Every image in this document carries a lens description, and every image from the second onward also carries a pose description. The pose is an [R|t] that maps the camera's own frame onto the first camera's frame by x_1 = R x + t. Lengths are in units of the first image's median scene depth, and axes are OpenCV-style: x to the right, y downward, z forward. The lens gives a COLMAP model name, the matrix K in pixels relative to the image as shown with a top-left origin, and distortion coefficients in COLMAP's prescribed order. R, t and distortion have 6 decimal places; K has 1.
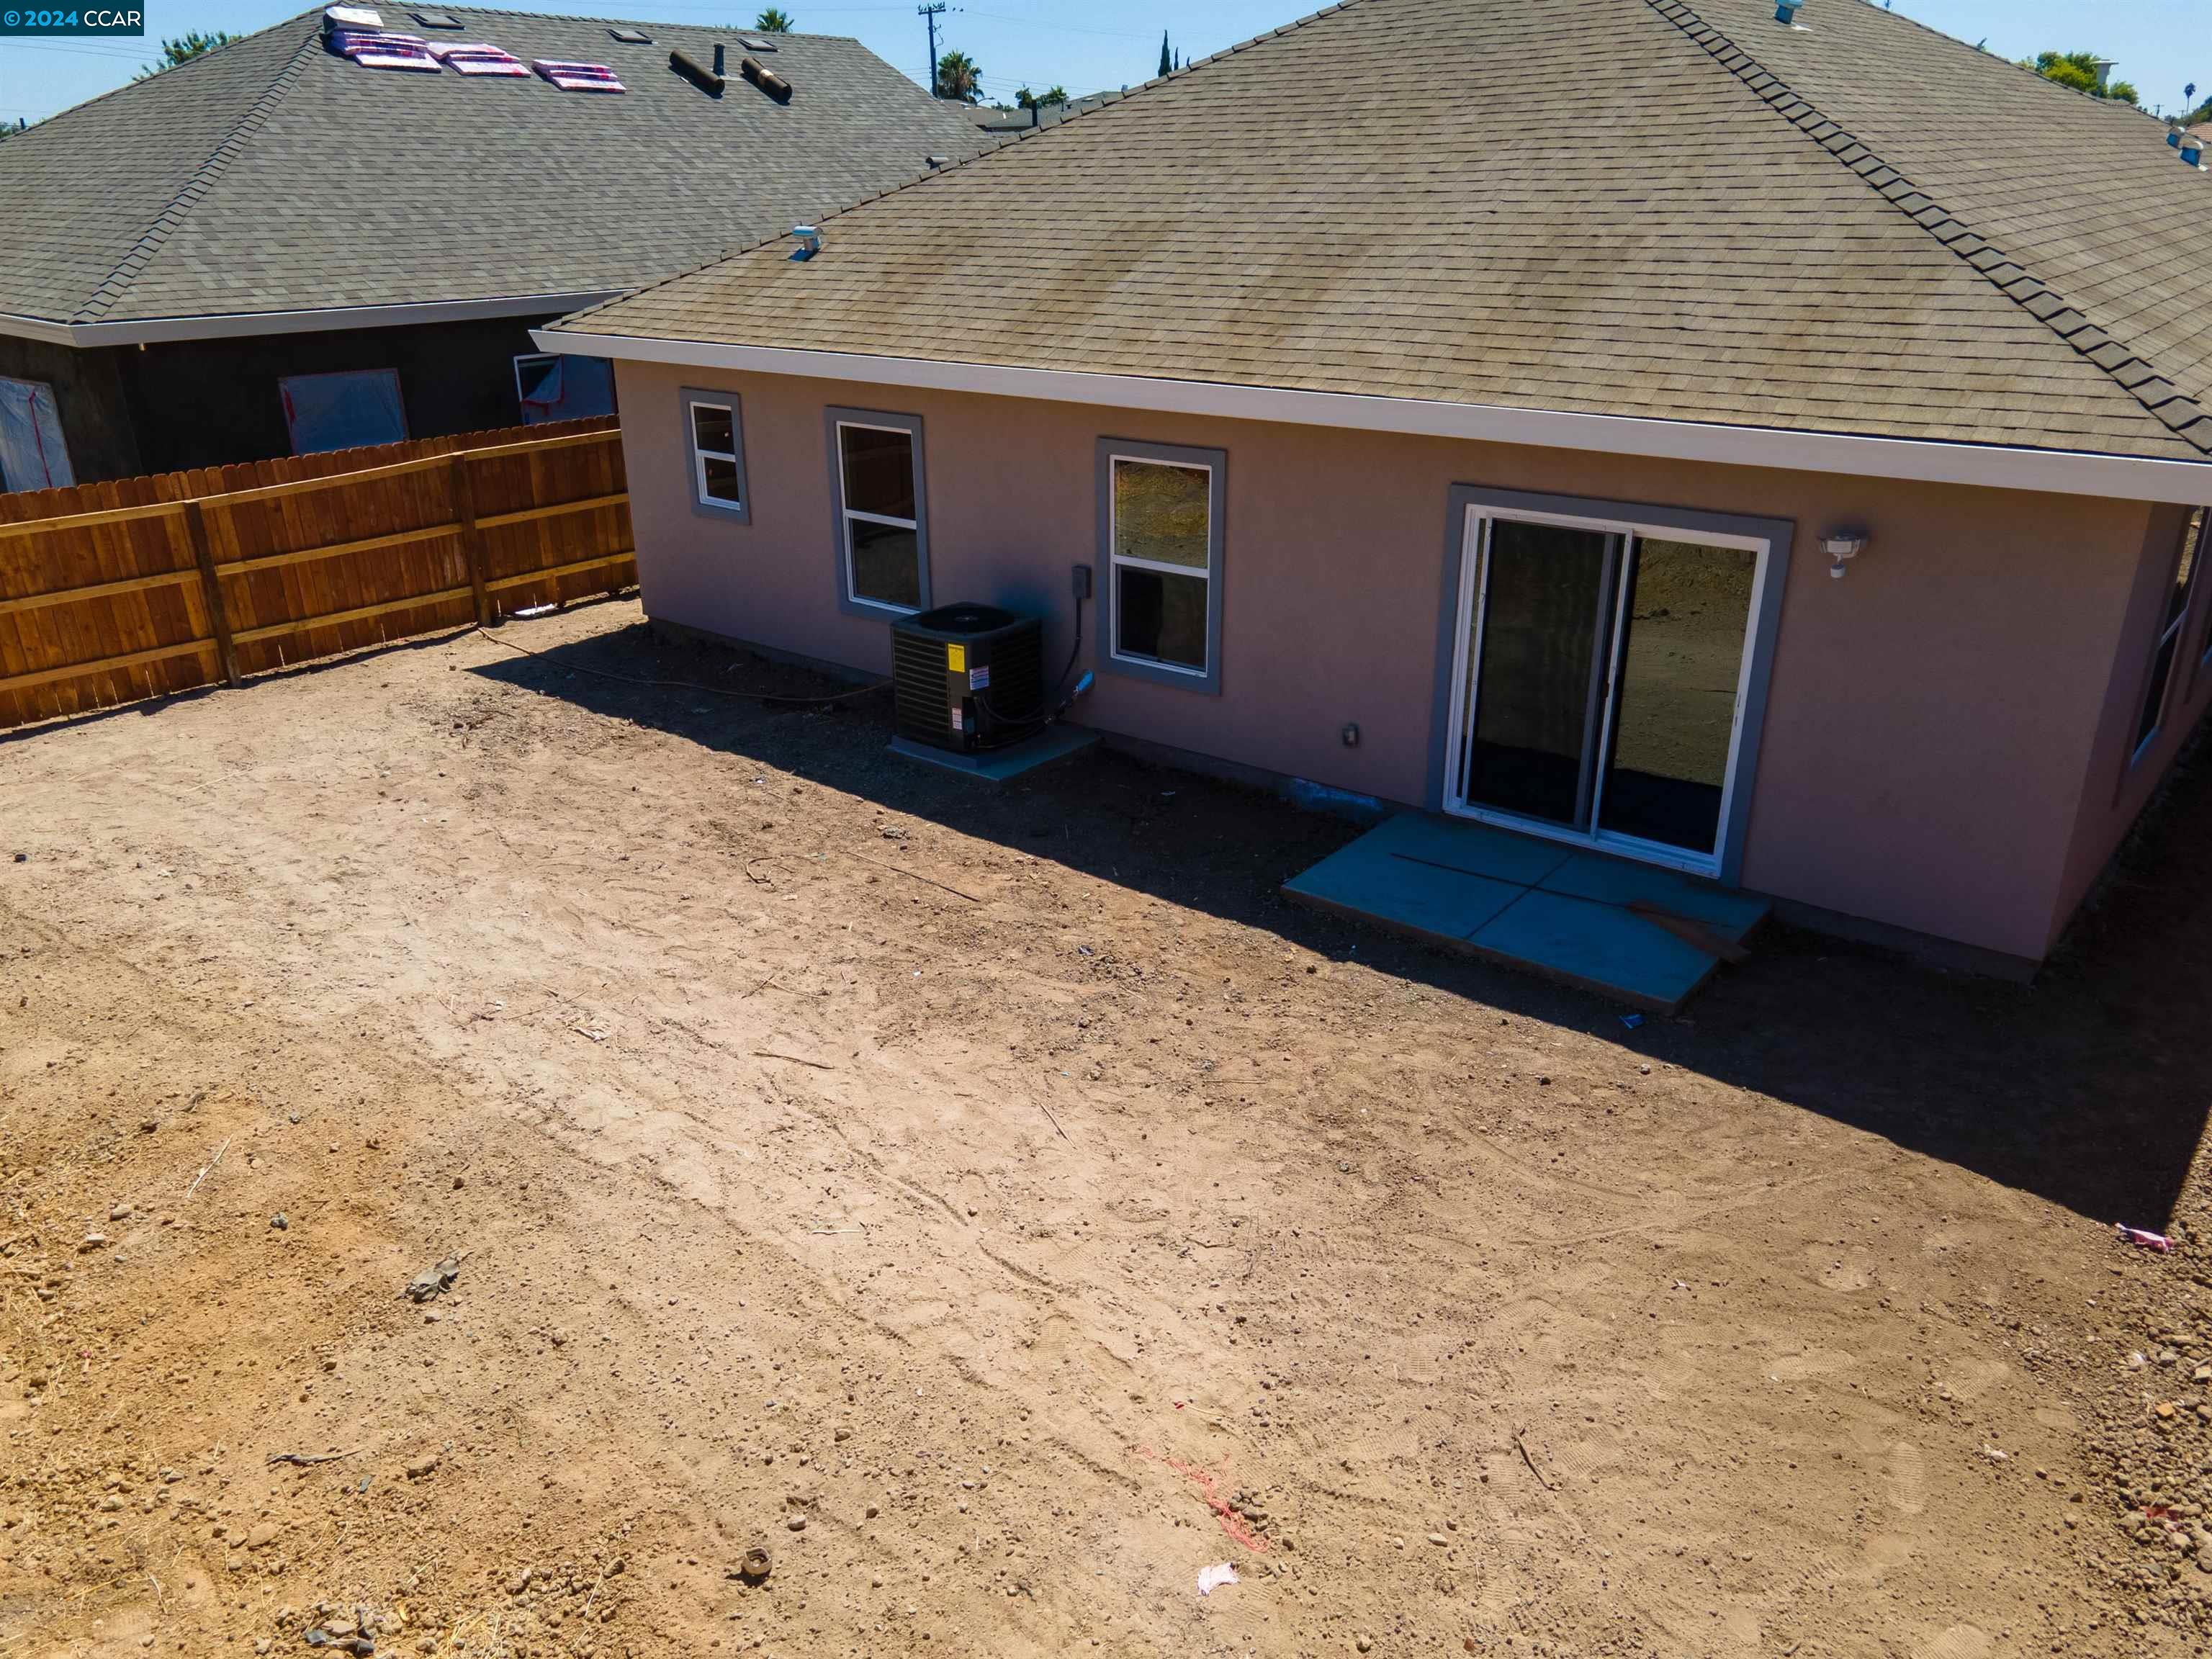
lens RADIAL K [[1620.3, 0, 1087.6], [0, 1620.3, 857.8], [0, 0, 1]] dist [0.025072, 0.026971]
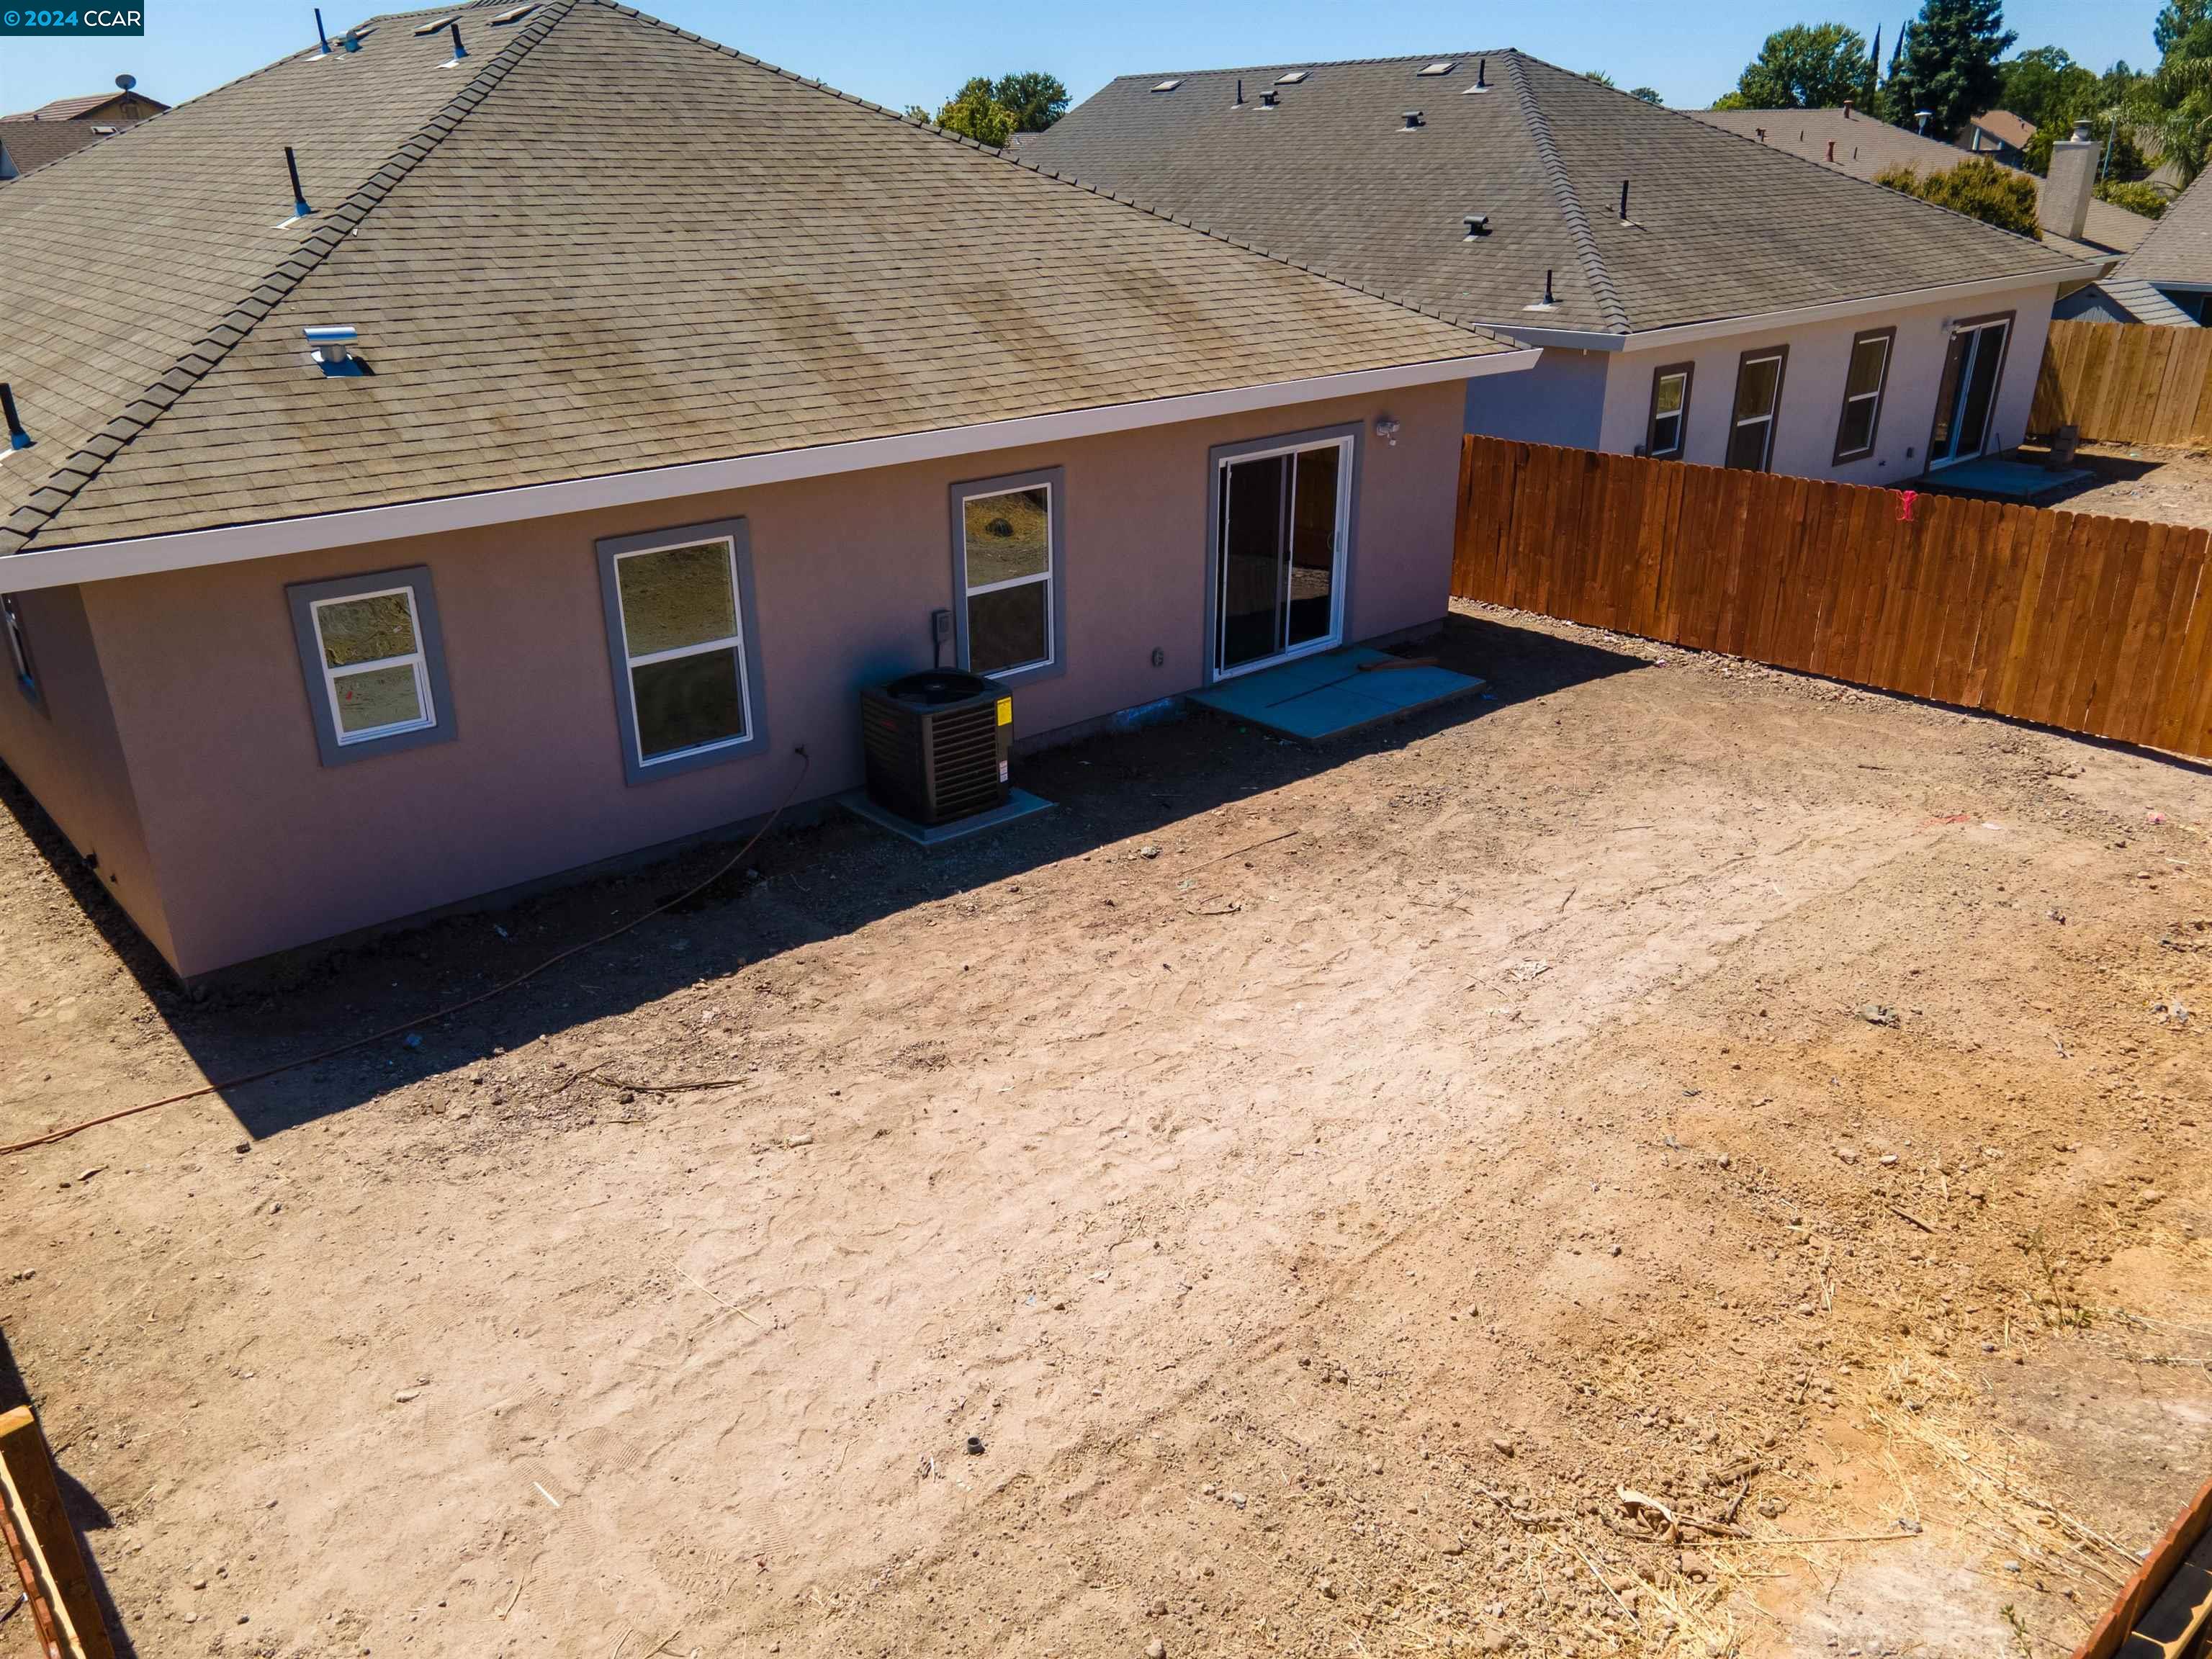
lens RADIAL K [[1620.3, 0, 1084.4], [0, 1620.3, 825.2], [0, 0, 1]] dist [0.025072, 0.026971]
pose [[0.168619, -0.364580, 0.915778, -1.209940], [0.394654, 0.876331, 0.276209, -0.377748], [-0.903225, 0.314841, 0.291649, 0.798844]]
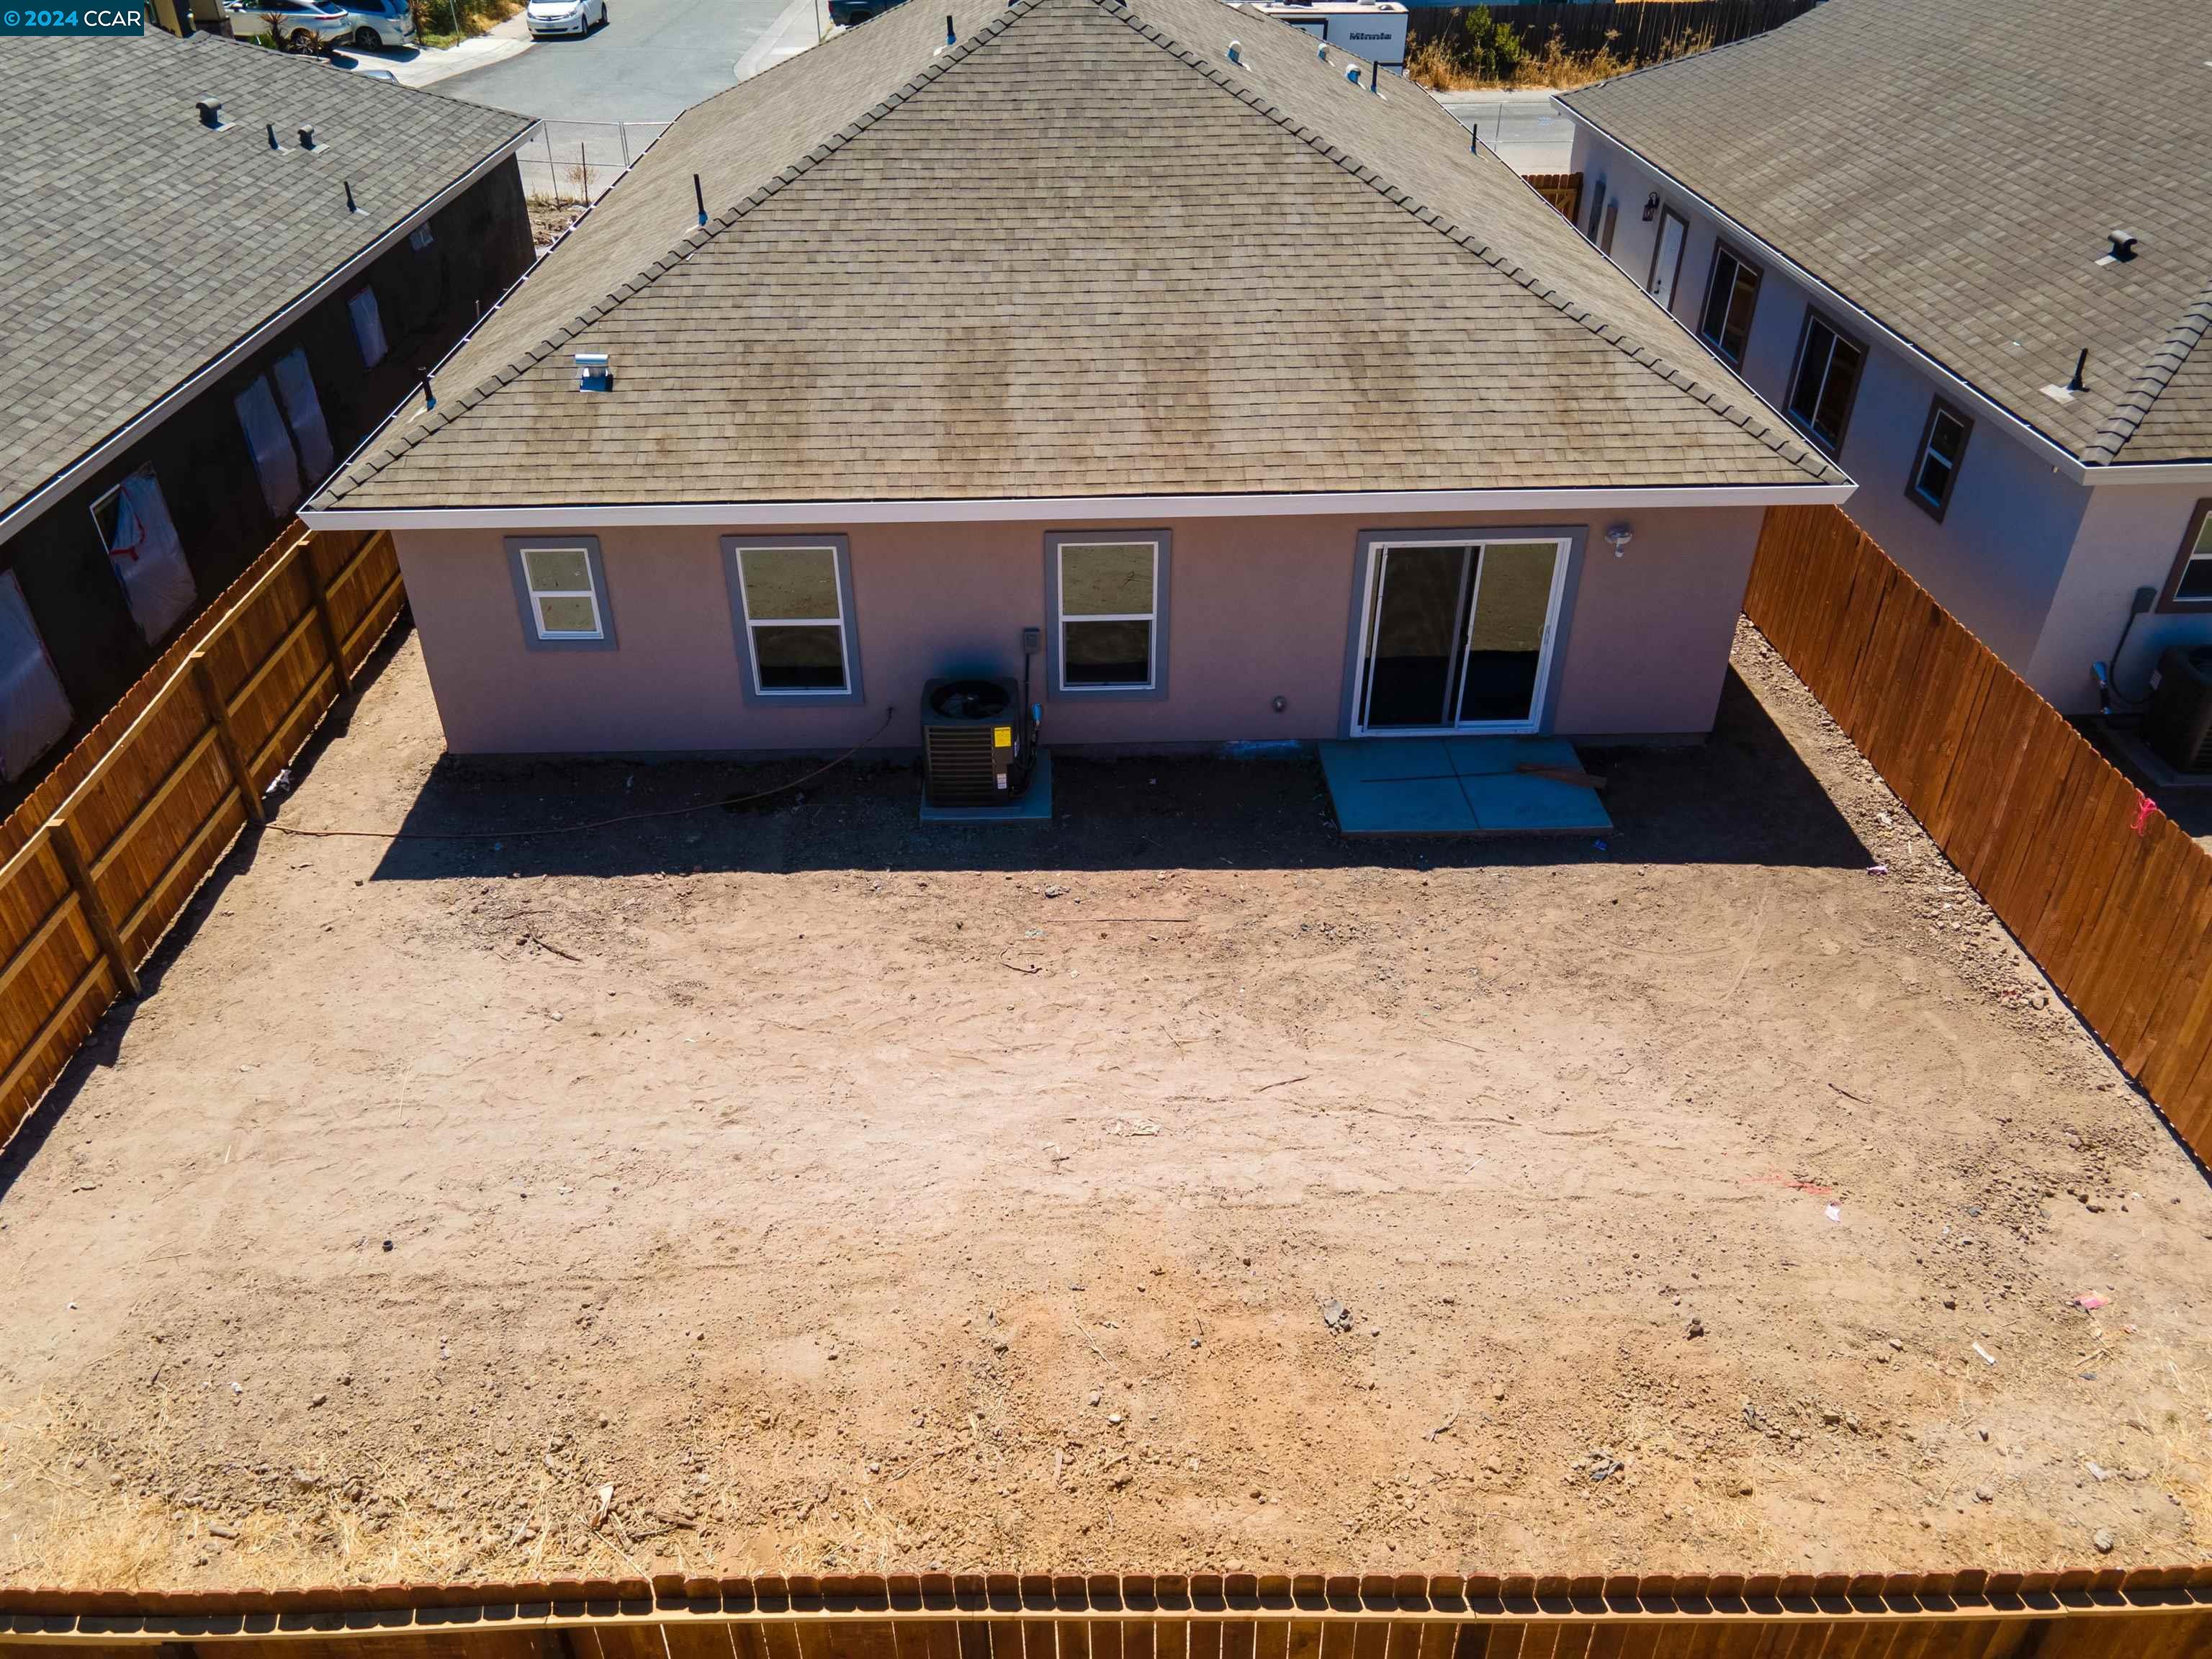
lens RADIAL K [[1620.3, 0, 1086.9], [0, 1620.3, 838.0], [0, 0, 1]] dist [0.025072, 0.026971]
pose [[0.757869, -0.359016, 0.544741, -0.856468], [0.252974, 0.931358, 0.261870, -0.419682], [-0.601365, -0.060658, 0.796669, -0.025540]]
